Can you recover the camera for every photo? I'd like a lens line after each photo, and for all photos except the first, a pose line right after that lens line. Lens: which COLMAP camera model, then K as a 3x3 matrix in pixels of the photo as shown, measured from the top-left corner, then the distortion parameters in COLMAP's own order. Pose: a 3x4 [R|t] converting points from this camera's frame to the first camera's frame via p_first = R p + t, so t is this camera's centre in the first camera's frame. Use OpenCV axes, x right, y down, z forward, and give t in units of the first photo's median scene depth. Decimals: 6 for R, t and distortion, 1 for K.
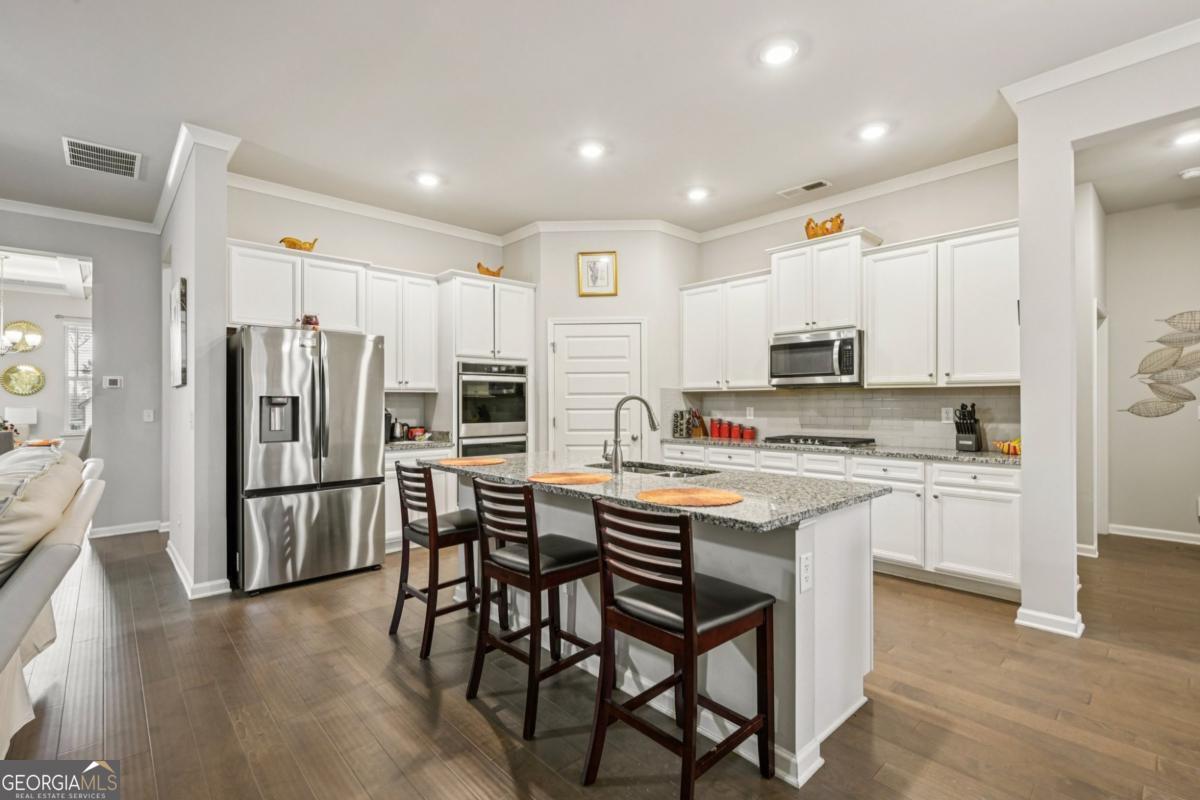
lens RADIAL K [[536.9, 0, 603.0], [0, 536.9, 408.7], [0, 0, 1]] dist [-0.000289, -0.000723]
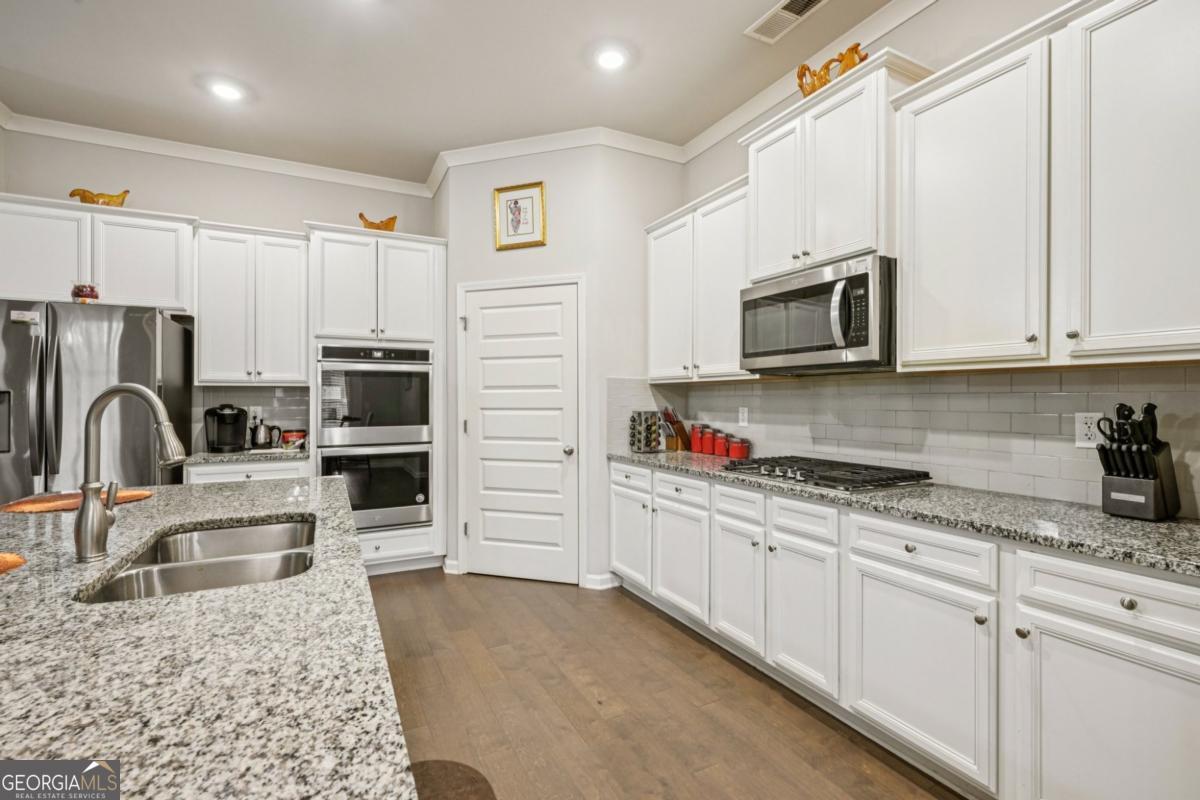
lens RADIAL K [[535.9, 0, 604.7], [0, 535.9, 402.4], [0, 0, 1]] dist [0.001789, -0.000151]
pose [[0.962701, 0.003105, -0.270548, 0.340311], [-0.004275, 0.999984, -0.003737, -0.006509], [0.270532, 0.004754, 0.962699, 0.418562]]
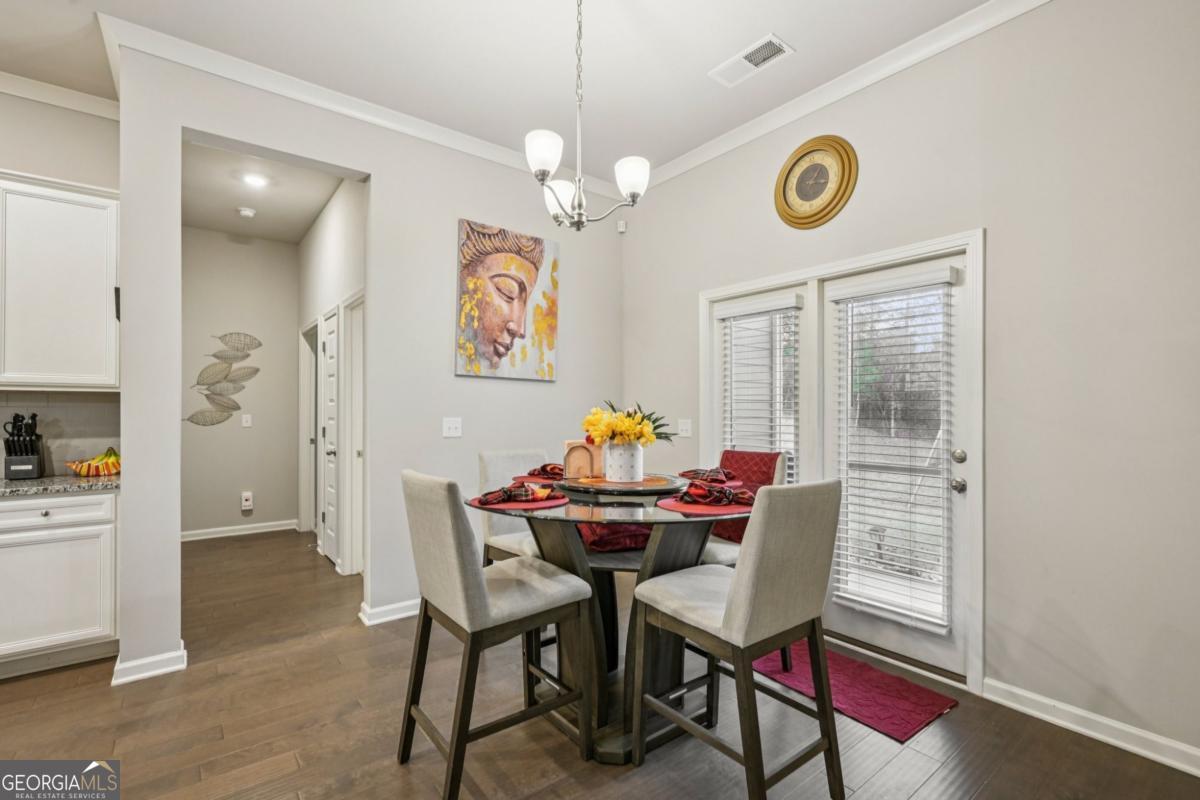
lens RADIAL K [[536.9, 0, 603.0], [0, 536.9, 408.7], [0, 0, 1]] dist [-0.000289, -0.000723]
pose [[0.084523, 0.006054, 0.996403, 0.017318], [0.010169, 0.999924, -0.006938, -0.002913], [-0.996370, 0.010719, 0.084456, 0.133595]]
